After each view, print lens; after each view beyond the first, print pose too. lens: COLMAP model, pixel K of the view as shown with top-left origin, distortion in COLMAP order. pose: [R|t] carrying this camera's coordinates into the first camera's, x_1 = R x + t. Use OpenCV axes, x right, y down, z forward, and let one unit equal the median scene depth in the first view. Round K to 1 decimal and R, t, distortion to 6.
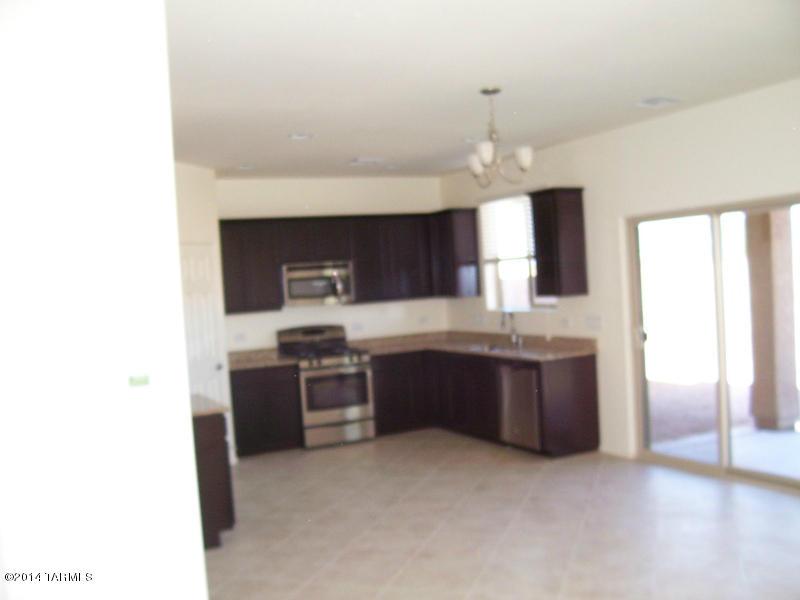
lens RADIAL K [[805.6, 0, 397.2], [0, 805.6, 310.5], [0, 0, 1]] dist [-0.193071, 0.189741]
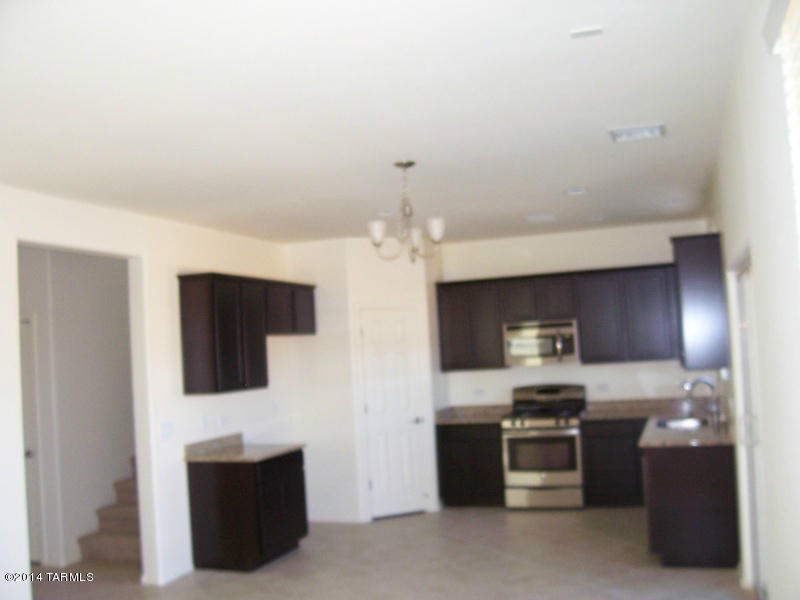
lens RADIAL K [[805.6, 0, 397.2], [0, 805.6, 310.5], [0, 0, 1]] dist [-0.193071, 0.189741]
pose [[0.688539, -0.008886, -0.725145, 0.496236], [-0.014939, 0.999539, -0.026434, -0.044853], [0.725046, 0.029033, 0.688088, 0.200561]]
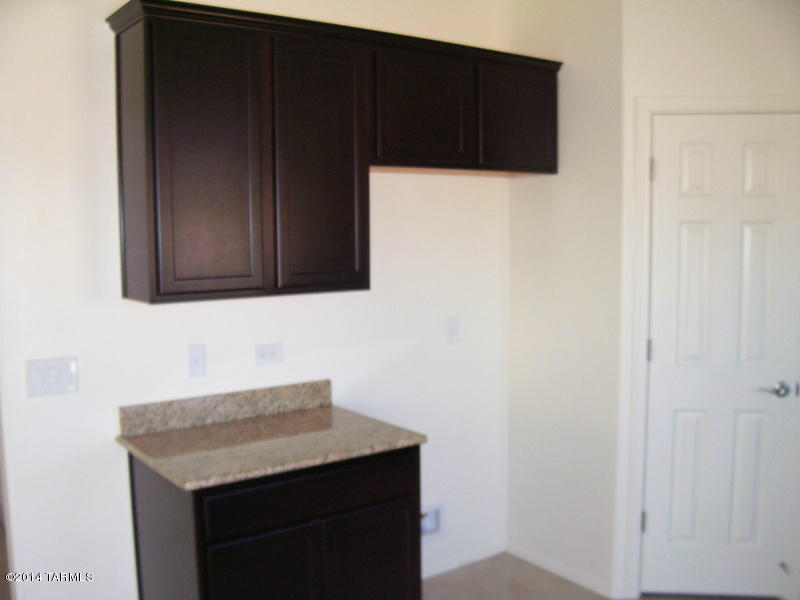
lens RADIAL K [[805.6, 0, 397.2], [0, 805.6, 310.5], [0, 0, 1]] dist [-0.193071, 0.189741]
pose [[0.170181, 0.174342, -0.969868, 0.143129], [-0.037680, 0.984656, 0.170389, -0.036434], [0.984692, 0.007548, 0.174139, 0.635957]]
